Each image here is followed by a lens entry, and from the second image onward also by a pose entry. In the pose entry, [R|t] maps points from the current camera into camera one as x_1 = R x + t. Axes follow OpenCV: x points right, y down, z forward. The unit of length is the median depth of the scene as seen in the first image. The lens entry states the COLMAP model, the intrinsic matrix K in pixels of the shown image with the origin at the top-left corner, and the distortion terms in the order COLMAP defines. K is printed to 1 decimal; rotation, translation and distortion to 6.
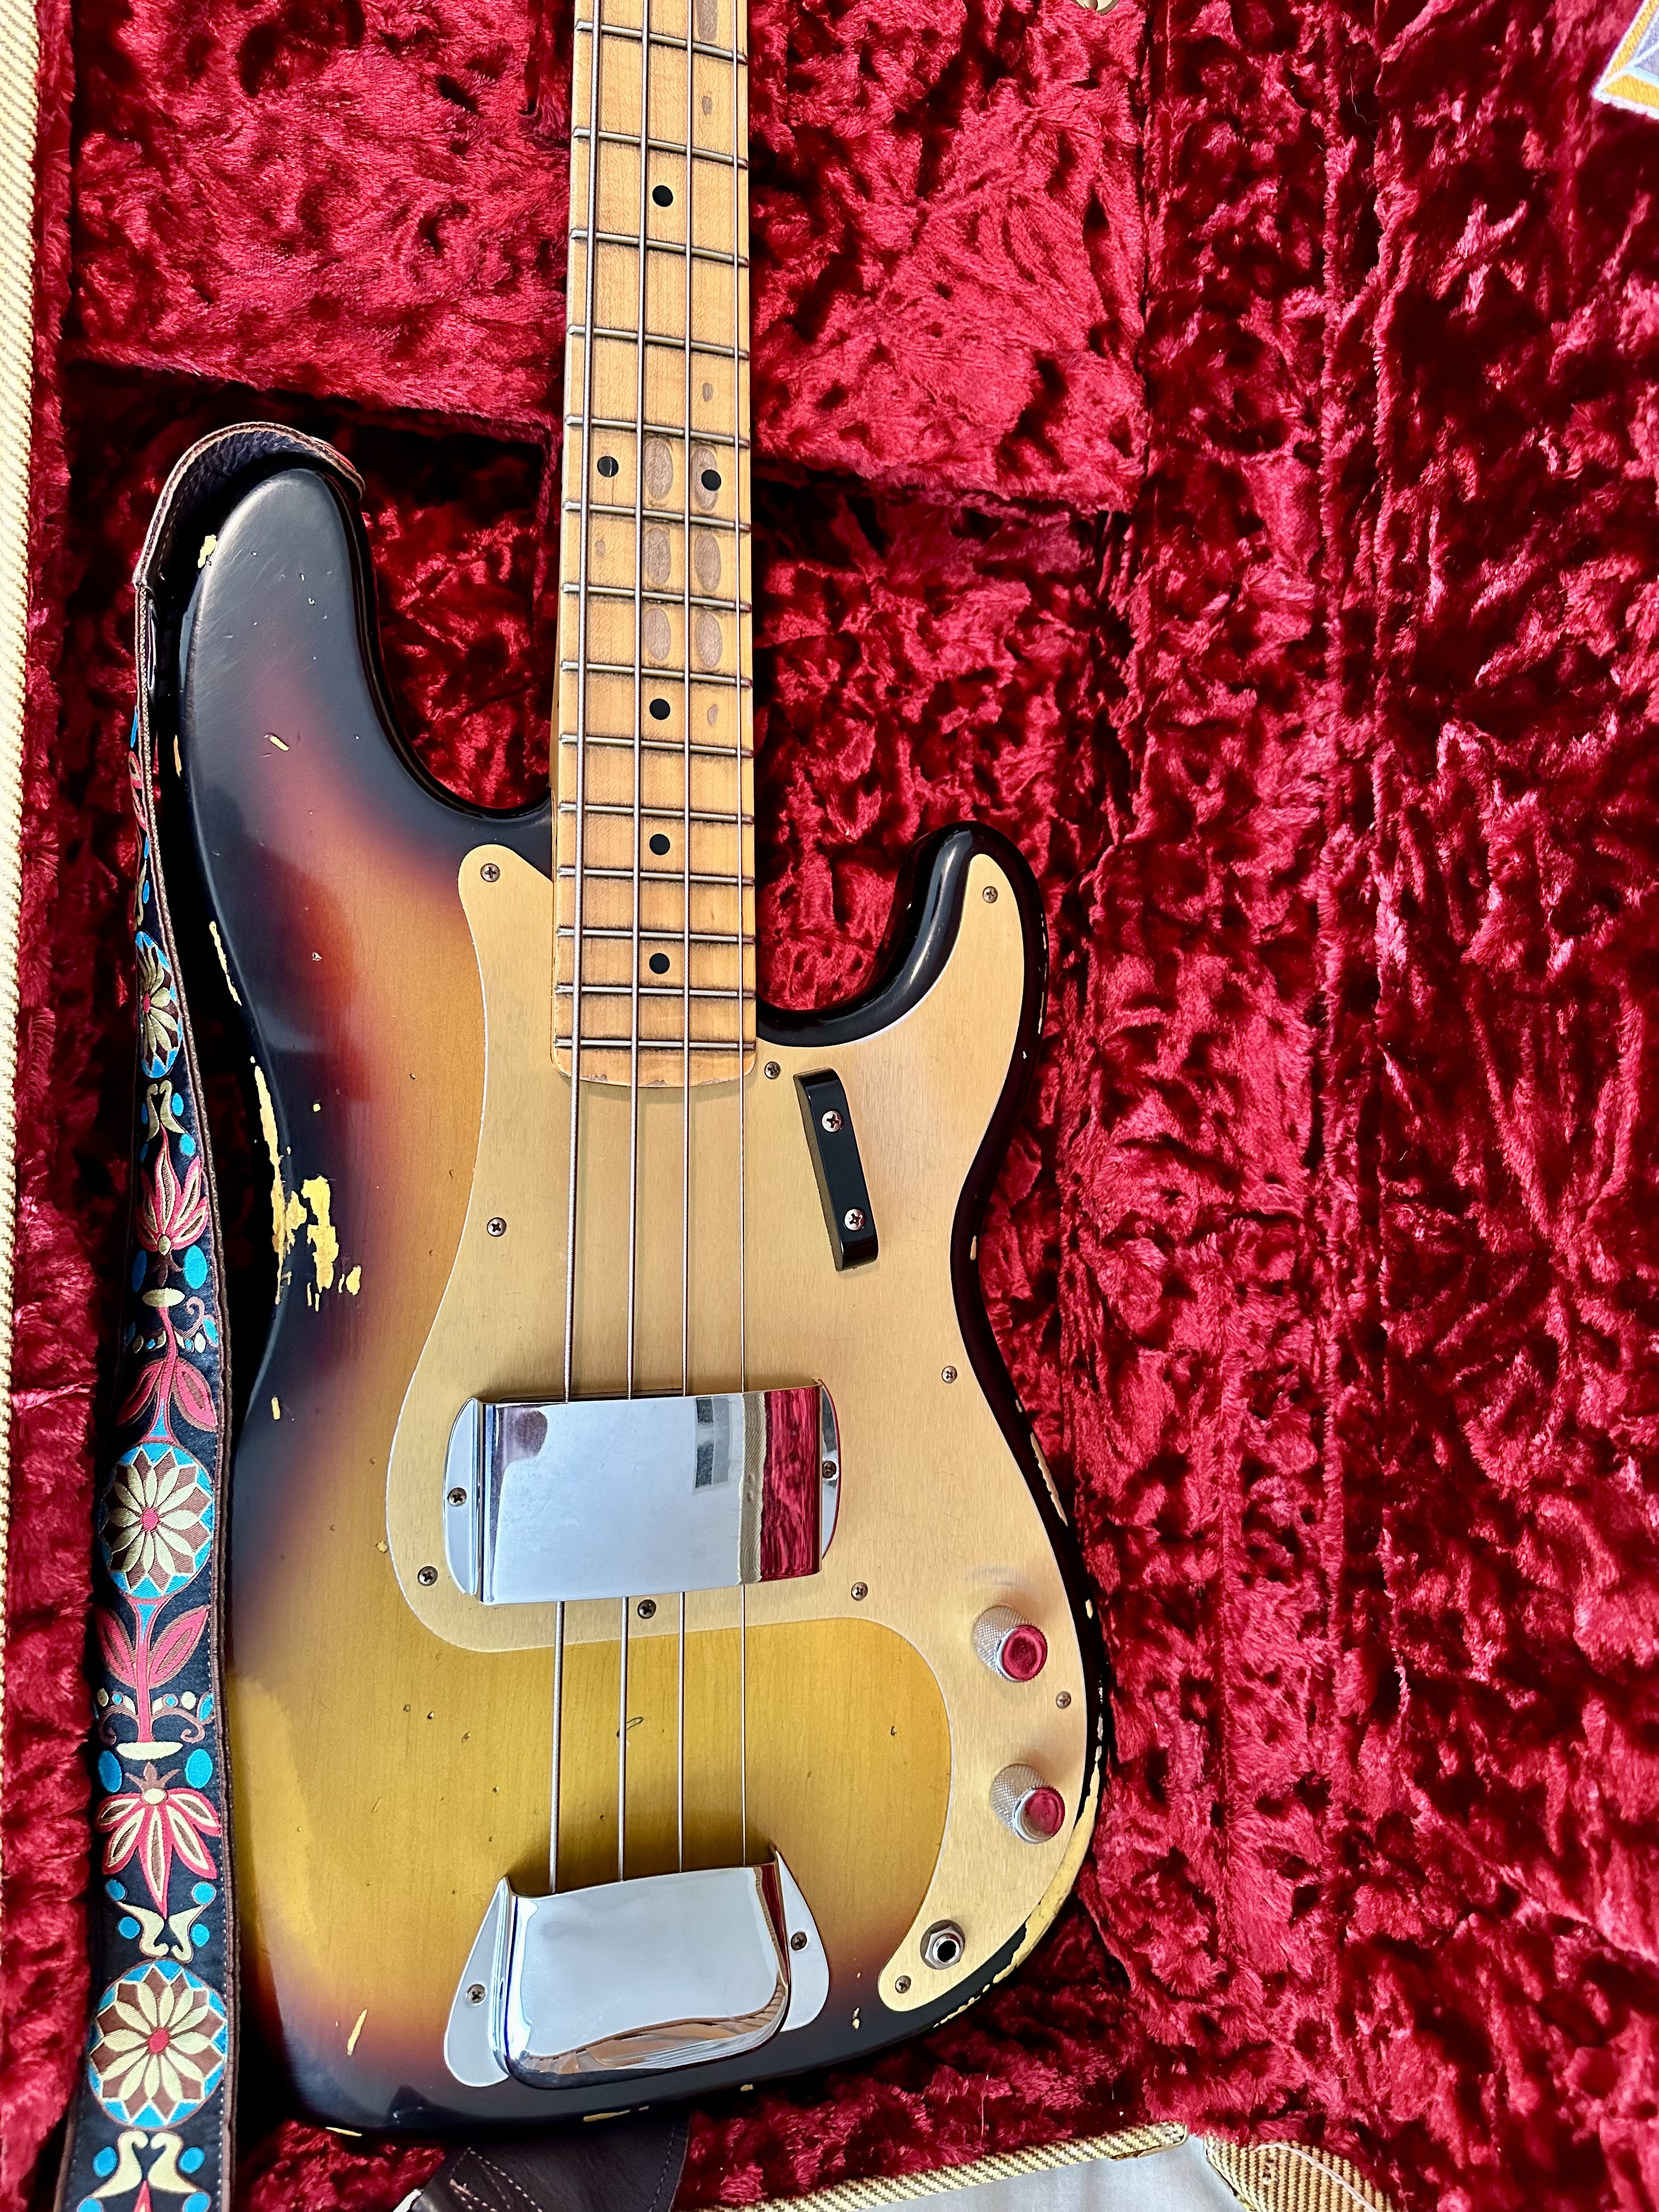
lens RADIAL K [[1570.2, 0, 826.7], [0, 1570.2, 1134.9], [0, 0, 1]] dist [0.000881, -0.007951]
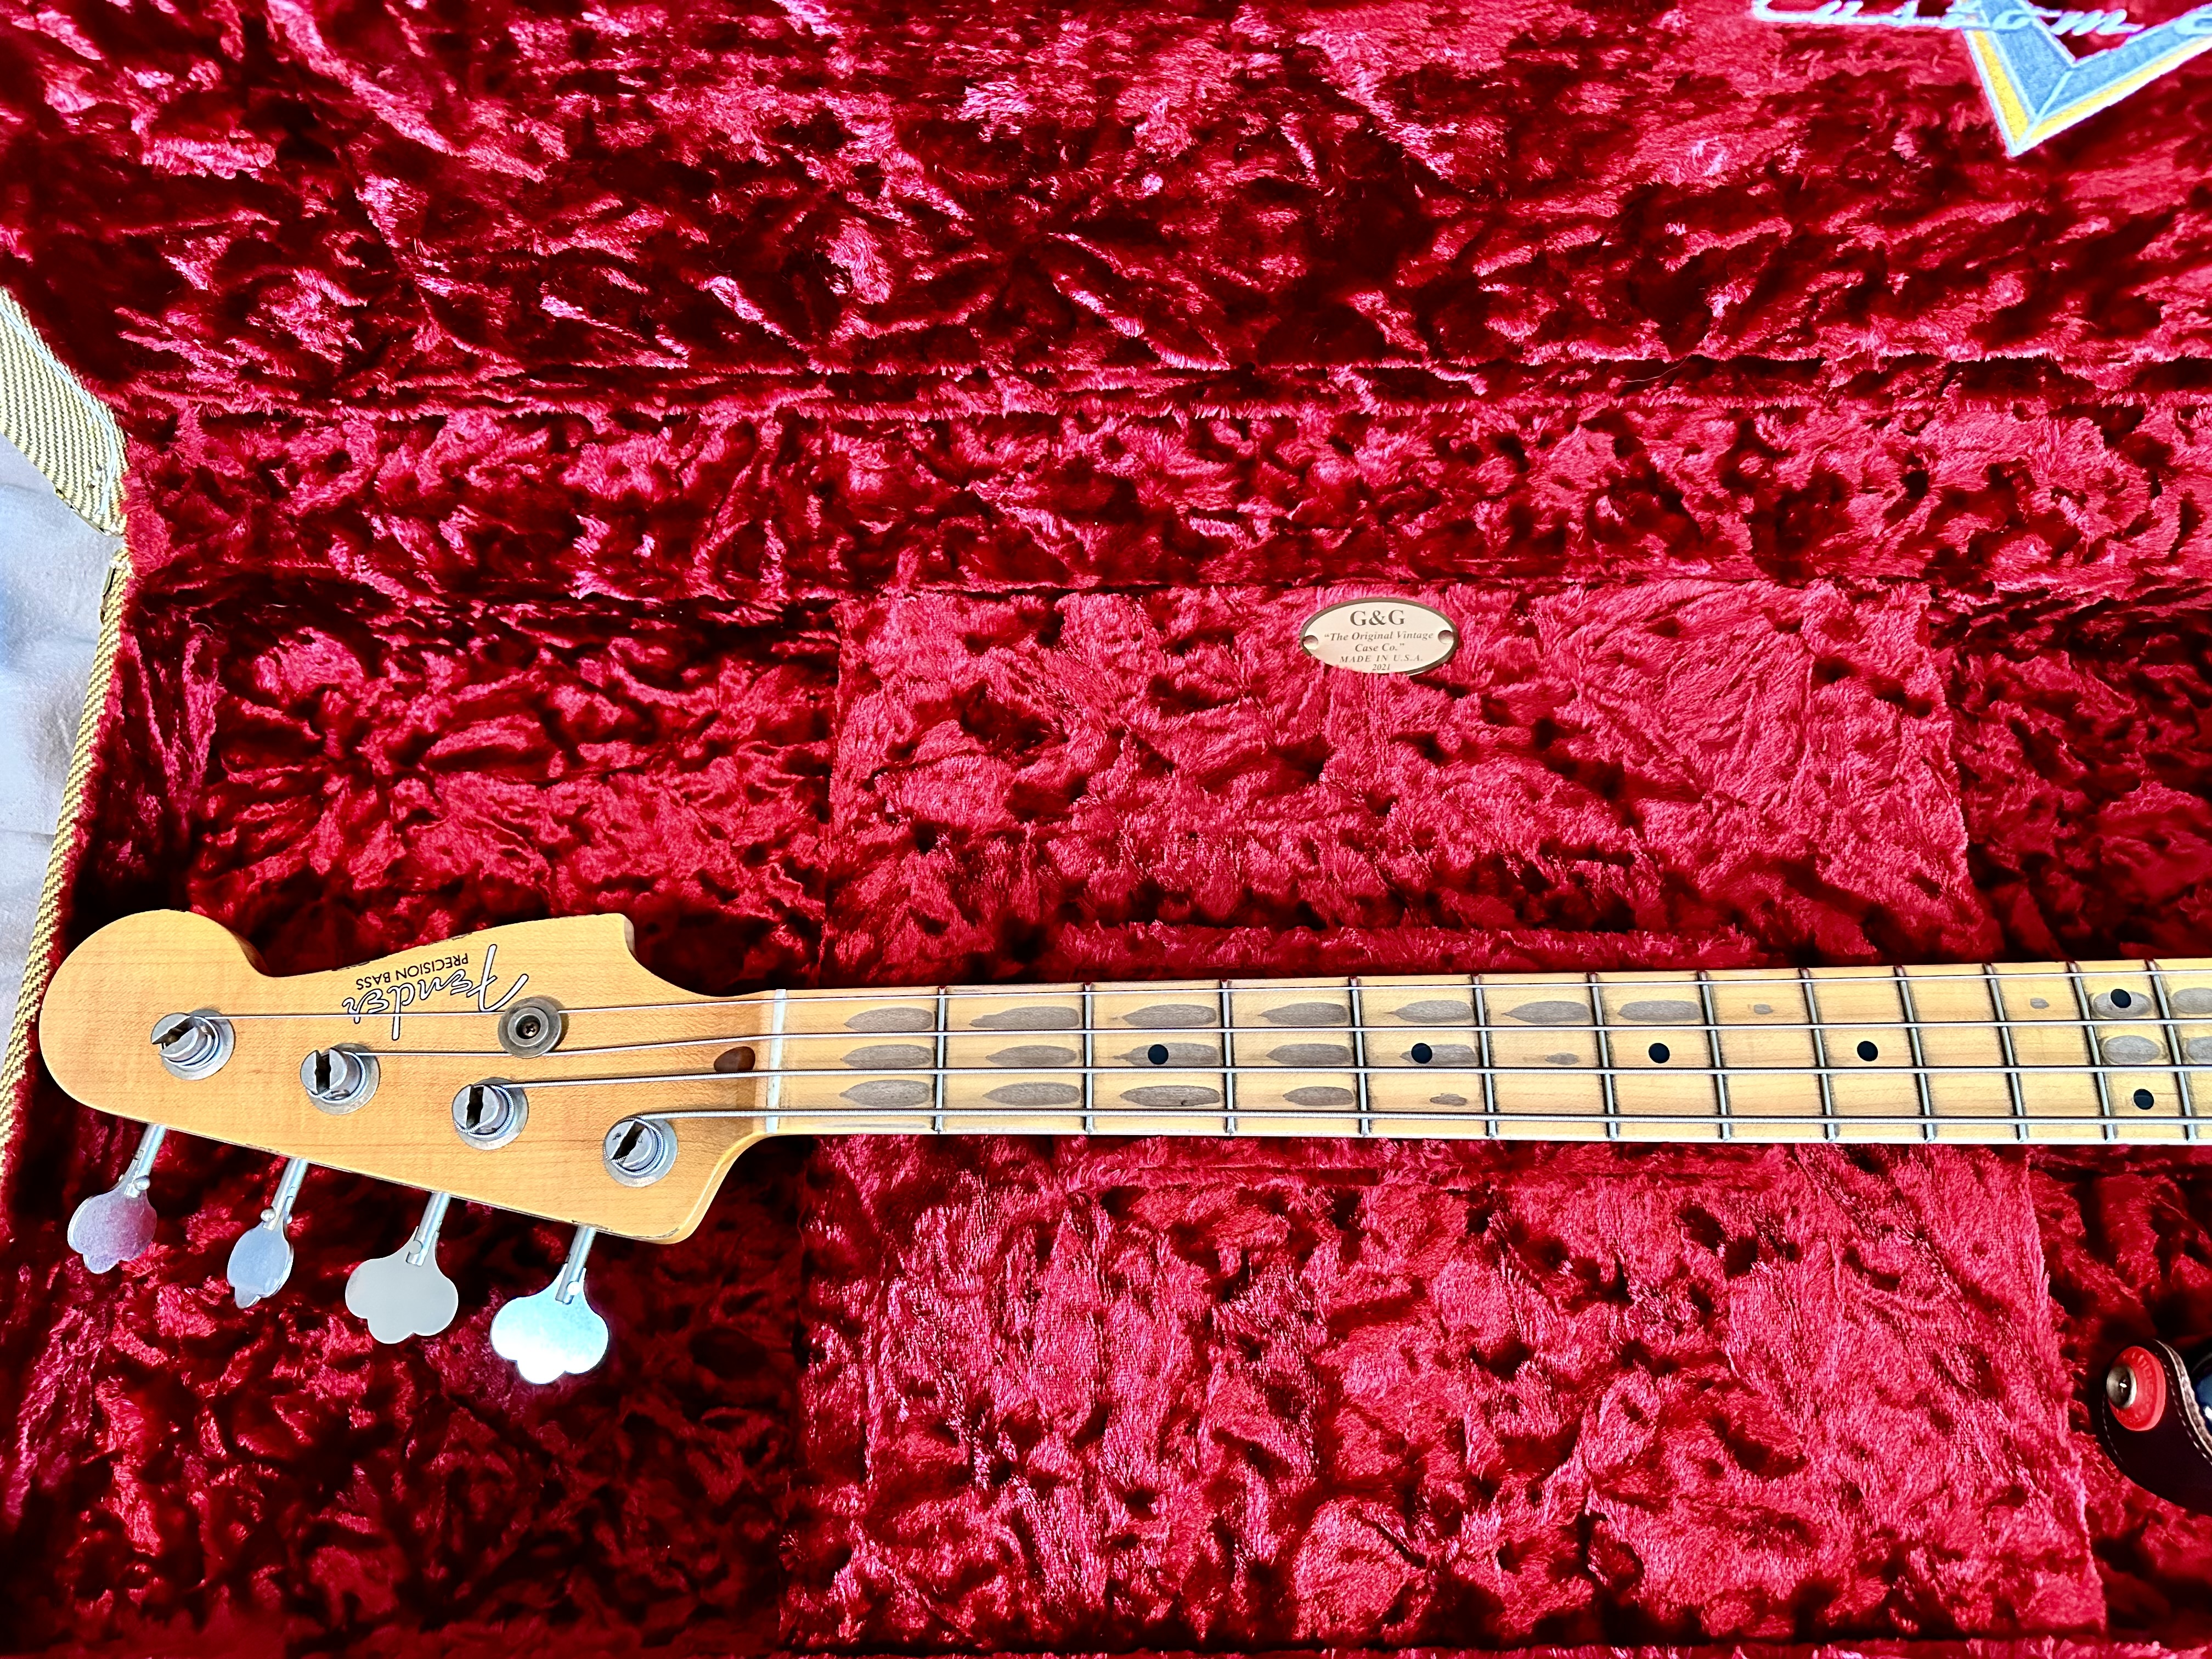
lens RADIAL K [[1559.9, 0, 1106.0], [0, 1559.9, 829.5], [0, 0, 1]] dist [0.035884, -0.050889]
pose [[-0.014388, -0.999209, 0.037082, 0.008477], [0.999526, -0.013364, 0.027722, -1.105833], [-0.027204, 0.037463, 0.998928, -0.011125]]
